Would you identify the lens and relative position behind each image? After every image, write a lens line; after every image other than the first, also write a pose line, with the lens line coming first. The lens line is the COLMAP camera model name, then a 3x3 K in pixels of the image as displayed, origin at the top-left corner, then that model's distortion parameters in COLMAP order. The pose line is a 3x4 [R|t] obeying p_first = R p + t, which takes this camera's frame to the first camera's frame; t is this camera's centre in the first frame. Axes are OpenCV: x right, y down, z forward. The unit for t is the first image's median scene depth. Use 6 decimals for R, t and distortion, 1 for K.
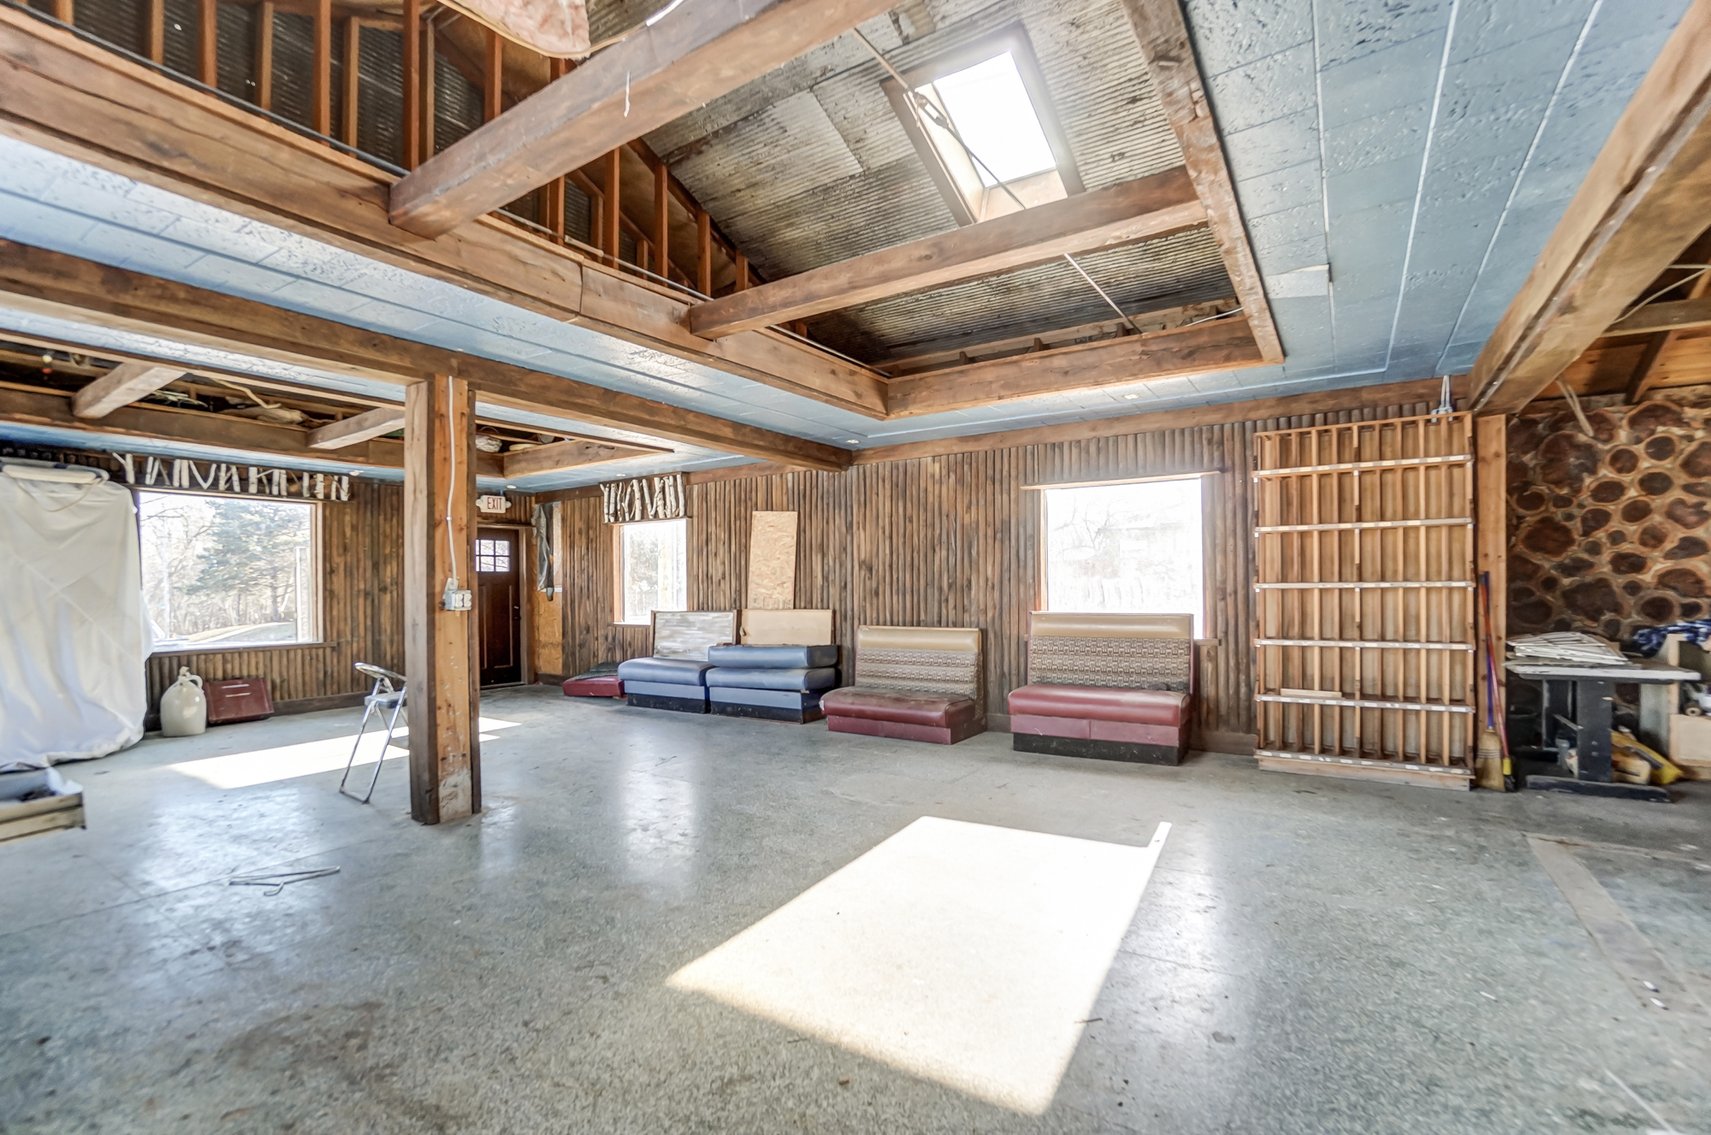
lens RADIAL K [[773.6, 0, 839.1], [0, 773.6, 596.3], [0, 0, 1]] dist [-0.051464, 0.014433]
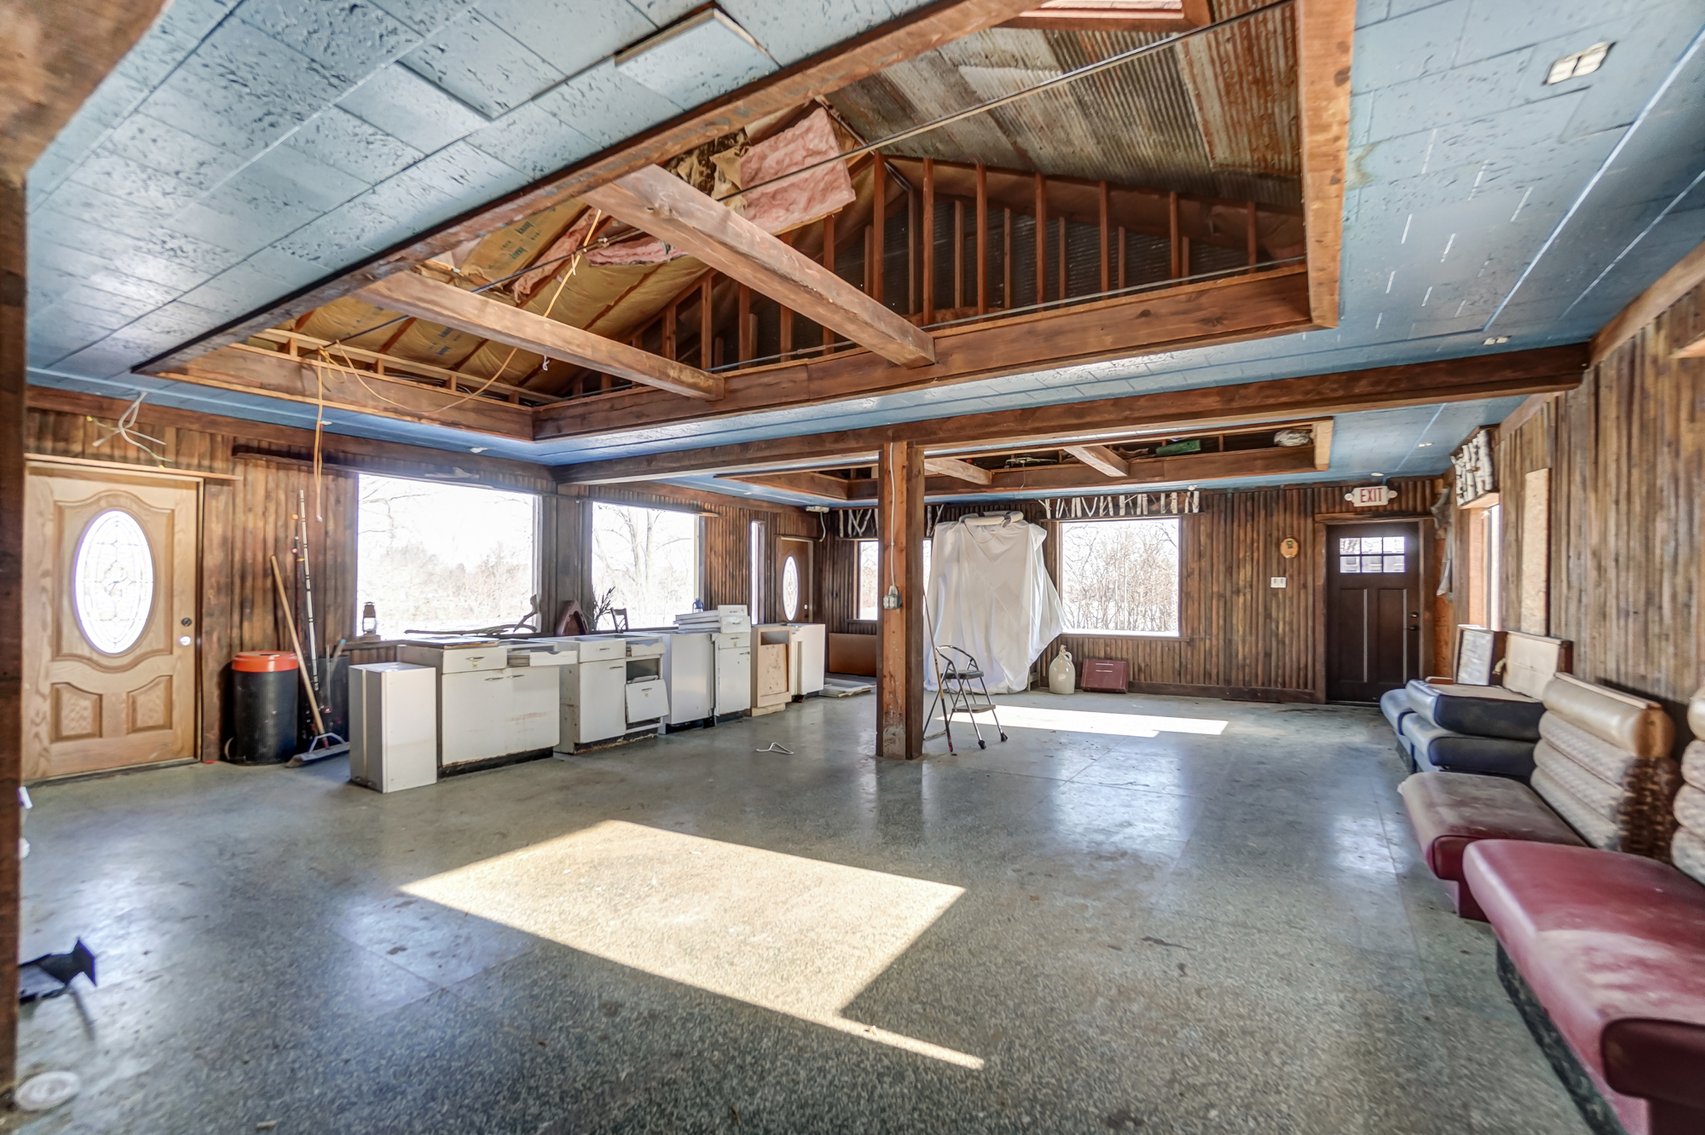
lens RADIAL K [[770.9, 0, 836.2], [0, 770.9, 589.2], [0, 0, 1]] dist [-0.051464, 0.014433]
pose [[0.028523, 0.010668, -0.999536, 0.486176], [-0.015290, 0.999831, 0.010235, -0.016737], [0.999476, 0.014991, 0.028682, 0.457092]]
